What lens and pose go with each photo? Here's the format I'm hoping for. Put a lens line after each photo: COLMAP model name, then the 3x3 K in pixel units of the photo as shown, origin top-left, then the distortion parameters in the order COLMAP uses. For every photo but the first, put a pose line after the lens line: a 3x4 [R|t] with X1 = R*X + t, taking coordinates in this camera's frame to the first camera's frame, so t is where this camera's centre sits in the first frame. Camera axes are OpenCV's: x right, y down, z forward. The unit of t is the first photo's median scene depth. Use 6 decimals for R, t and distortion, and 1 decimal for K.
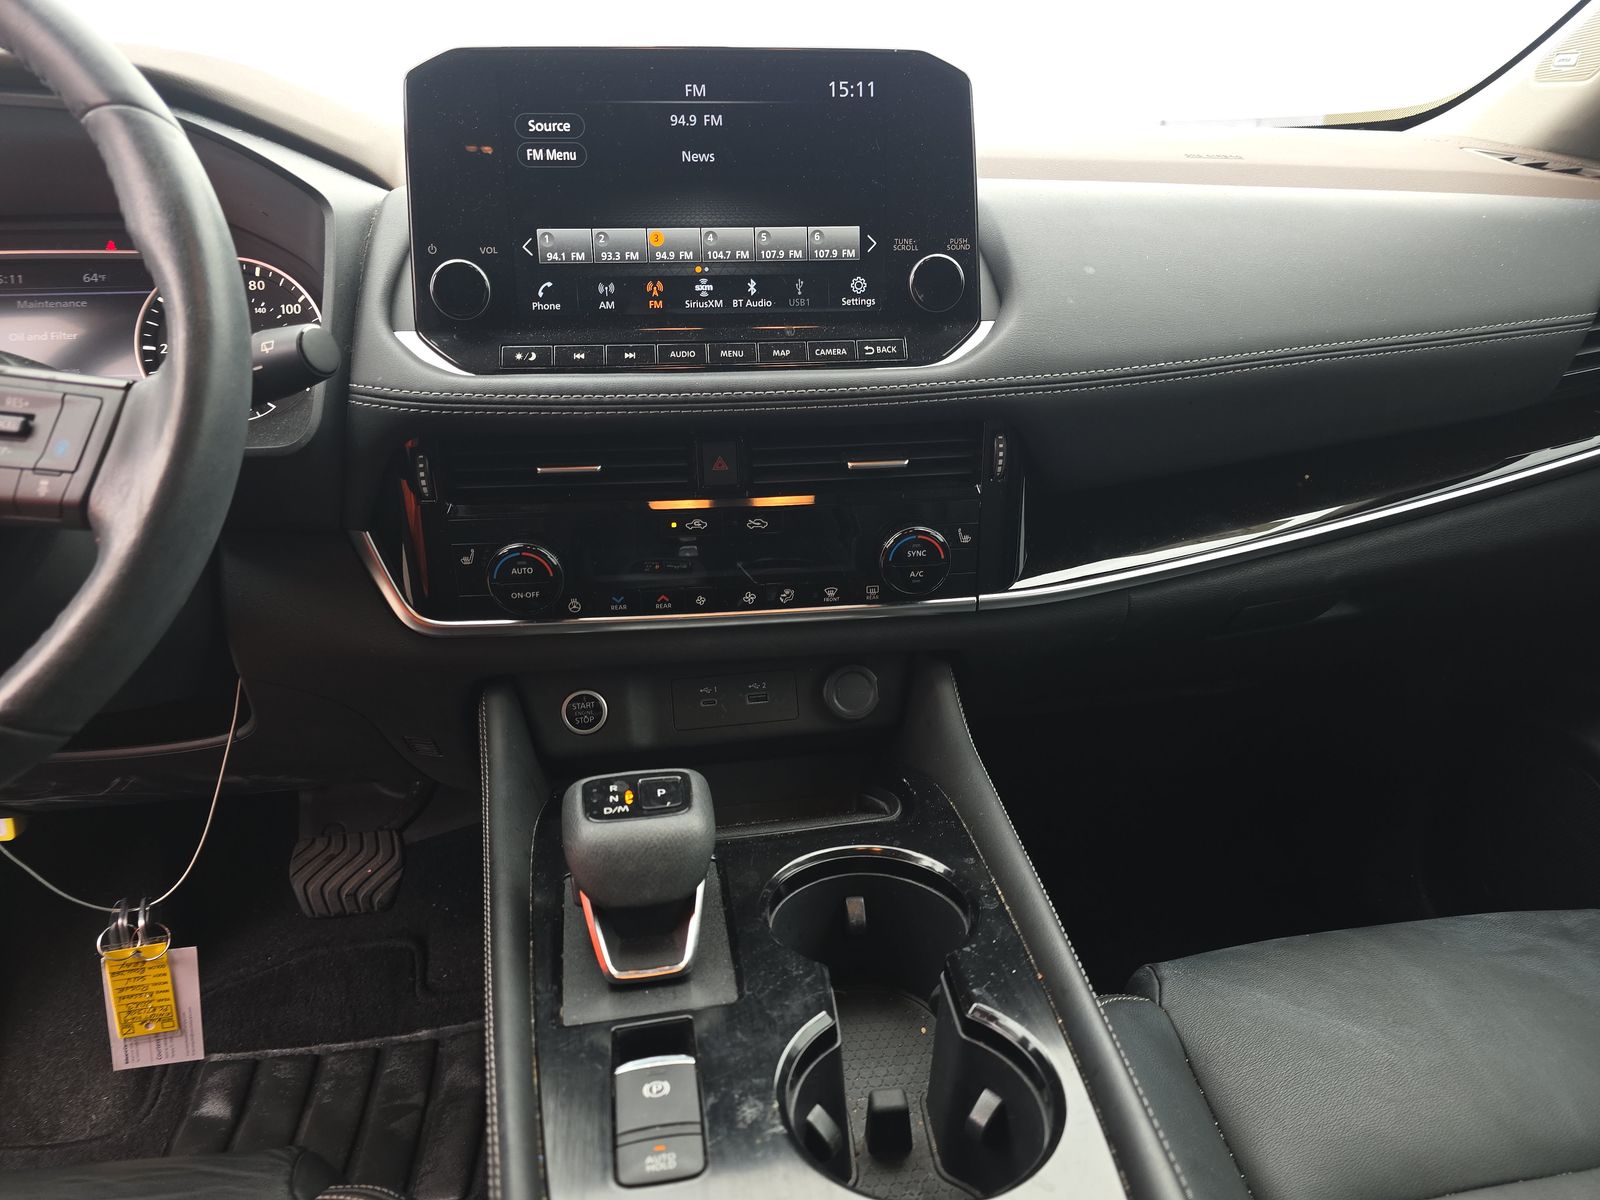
lens RADIAL K [[1059.9, 0, 779.8], [0, 1059.9, 631.1], [0, 0, 1]] dist [0.033353, -0.025275]
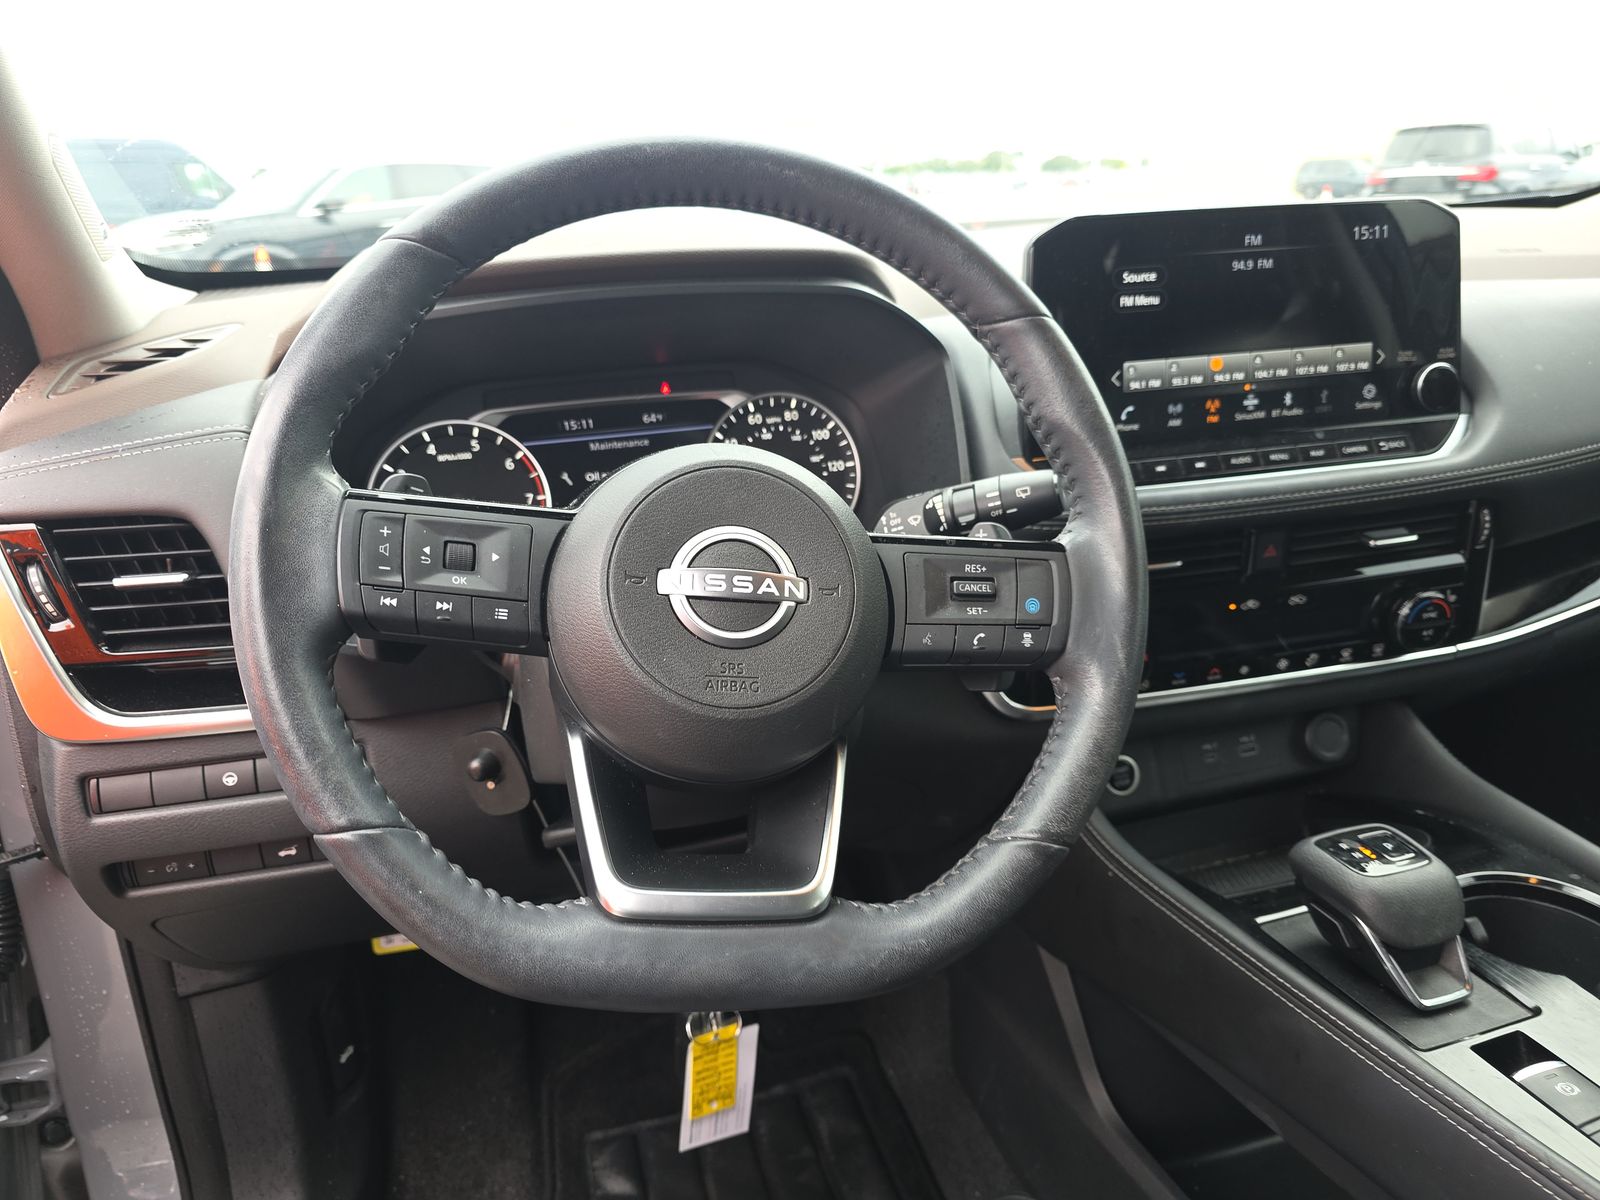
lens RADIAL K [[1059.9, 0, 787.2], [0, 1059.9, 608.3], [0, 0, 1]] dist [0.033353, -0.025275]
pose [[0.992441, -0.074558, 0.097476, -0.704923], [0.078176, 0.996365, -0.033838, -0.099133], [-0.094599, 0.041202, 0.994663, -0.100771]]
